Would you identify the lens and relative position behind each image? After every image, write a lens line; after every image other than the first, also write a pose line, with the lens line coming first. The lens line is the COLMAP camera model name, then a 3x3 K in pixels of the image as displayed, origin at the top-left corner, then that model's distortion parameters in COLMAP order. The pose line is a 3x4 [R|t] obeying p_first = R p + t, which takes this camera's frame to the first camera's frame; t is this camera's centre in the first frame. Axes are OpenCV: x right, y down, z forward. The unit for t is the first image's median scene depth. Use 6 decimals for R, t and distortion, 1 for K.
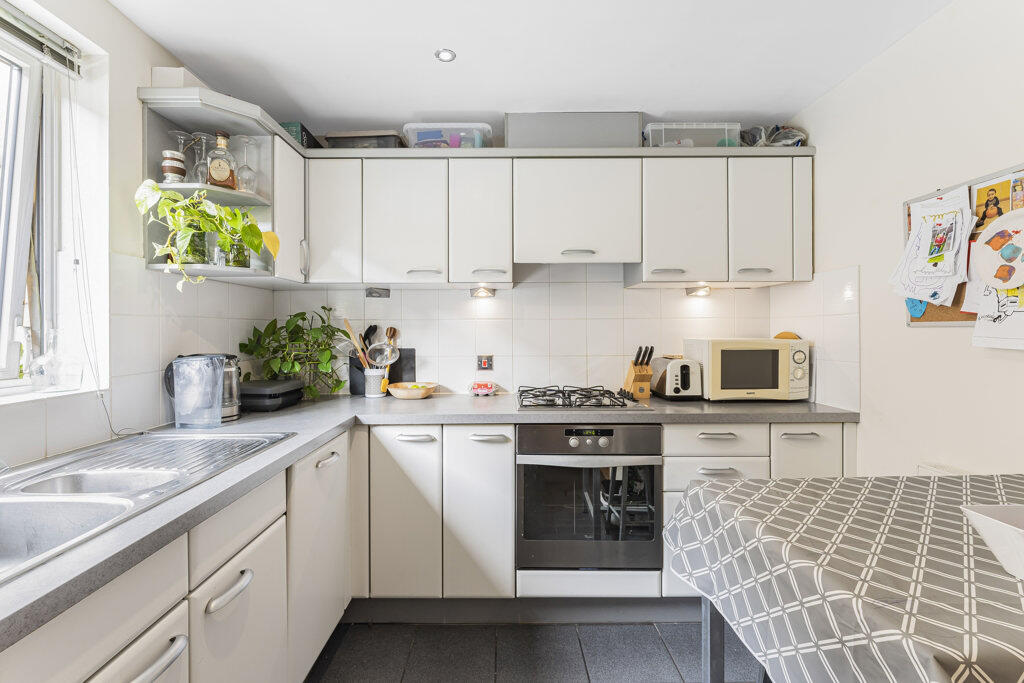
lens RADIAL K [[445.0, 0, 511.1], [0, 445.0, 331.5], [0, 0, 1]] dist [-0.006392, 0.000448]
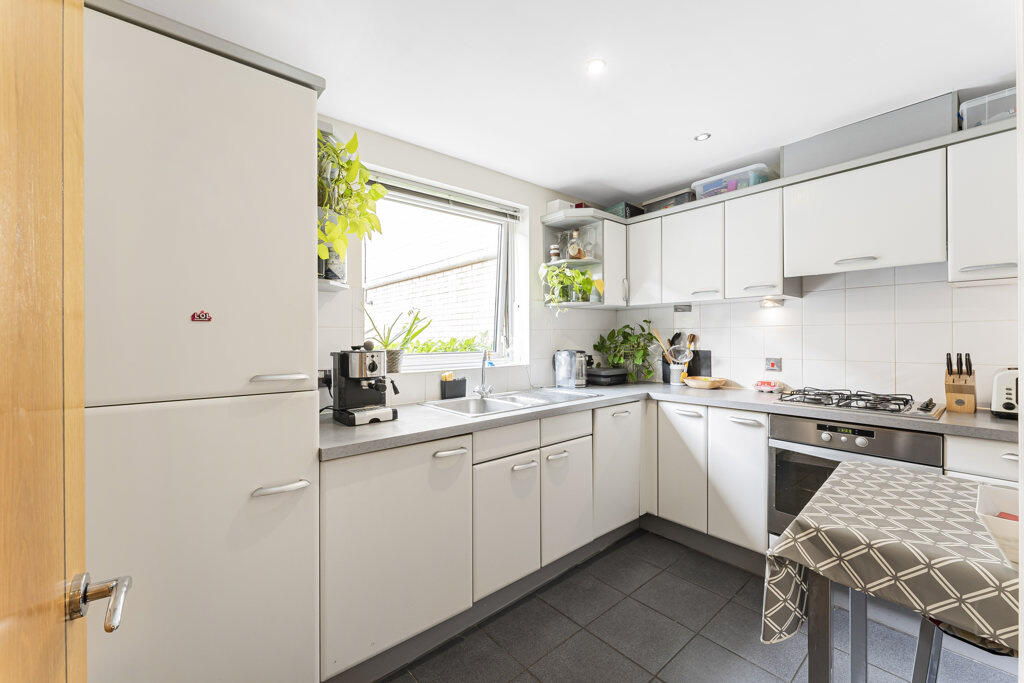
lens RADIAL K [[407.2, 0, 512.3], [0, 407.2, 339.5], [0, 0, 1]] dist [-0.000387, -0.000006]
pose [[0.650913, 0.002358, -0.759149, 0.399044], [0.002614, 0.999982, 0.005346, -0.001398], [0.759148, -0.005464, 0.650895, -0.257225]]
